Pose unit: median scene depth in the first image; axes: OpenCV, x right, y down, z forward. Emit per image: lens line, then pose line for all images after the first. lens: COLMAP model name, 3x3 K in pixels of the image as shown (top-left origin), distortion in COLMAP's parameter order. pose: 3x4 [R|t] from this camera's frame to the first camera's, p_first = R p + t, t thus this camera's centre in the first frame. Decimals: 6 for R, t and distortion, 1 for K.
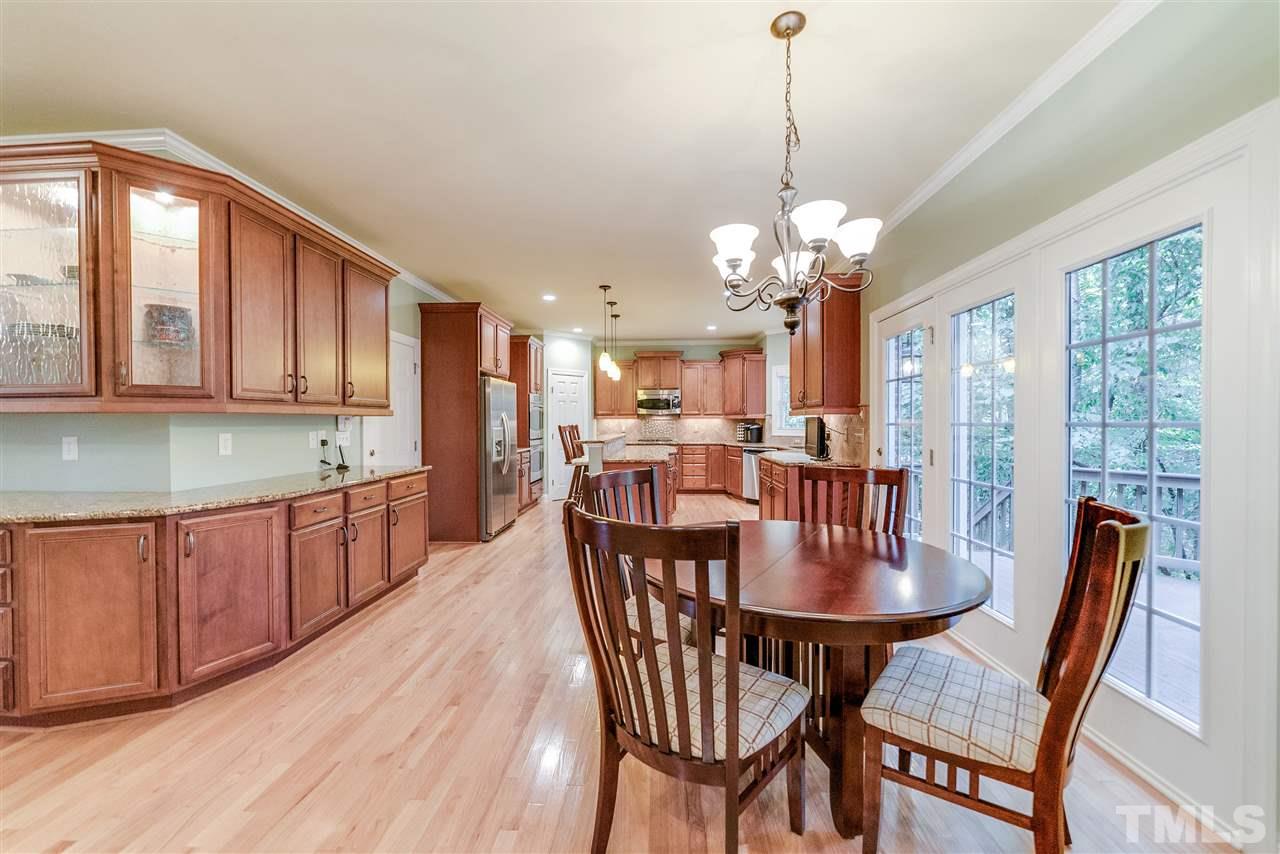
lens RADIAL K [[493.5, 0, 636.3], [0, 493.5, 427.2], [0, 0, 1]] dist [-0.001616, -0.000990]
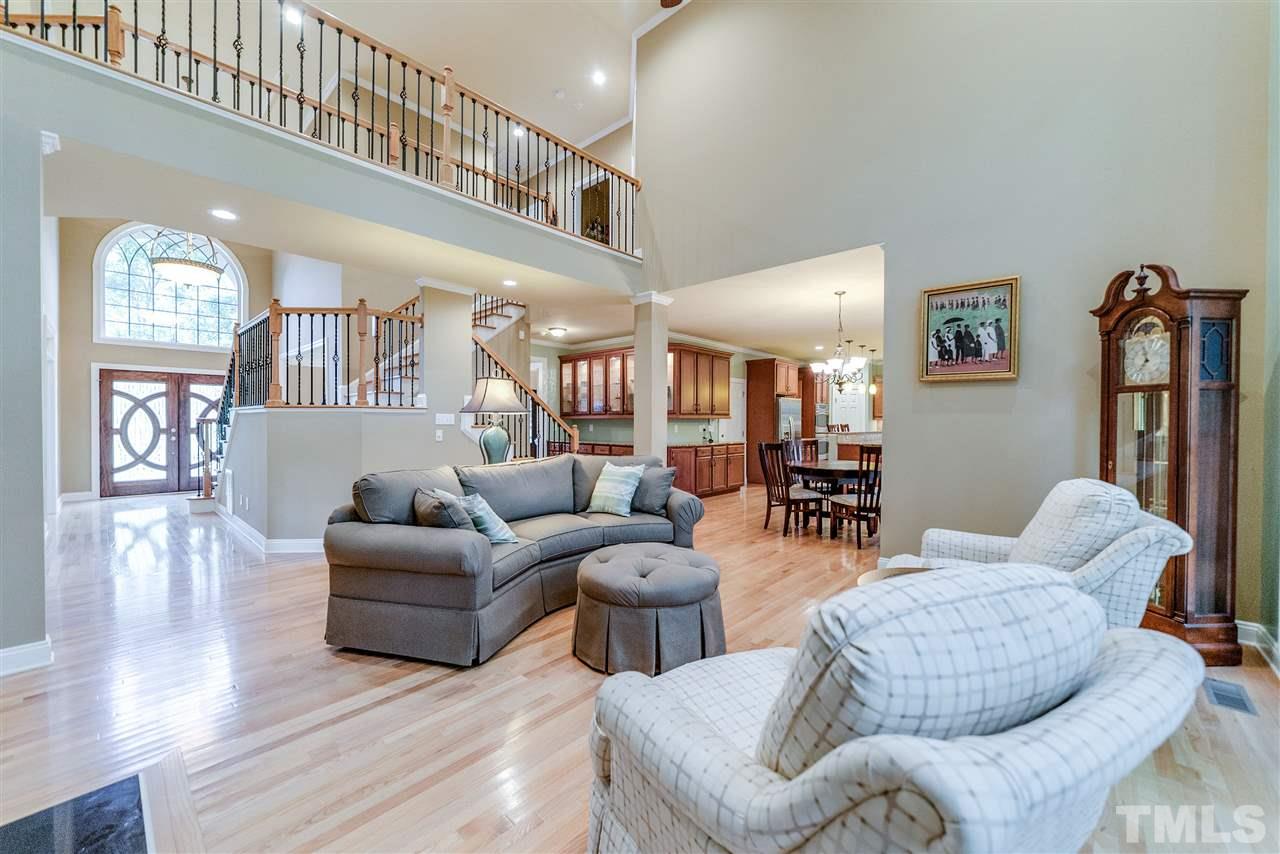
lens RADIAL K [[493.5, 0, 637.0], [0, 493.5, 431.2], [0, 0, 1]] dist [-0.001616, -0.000990]
pose [[0.775287, 0.017742, -0.631360, 0.450787], [-0.012025, 0.999839, 0.013330, 0.007003], [0.631494, -0.002742, 0.775376, -0.766705]]
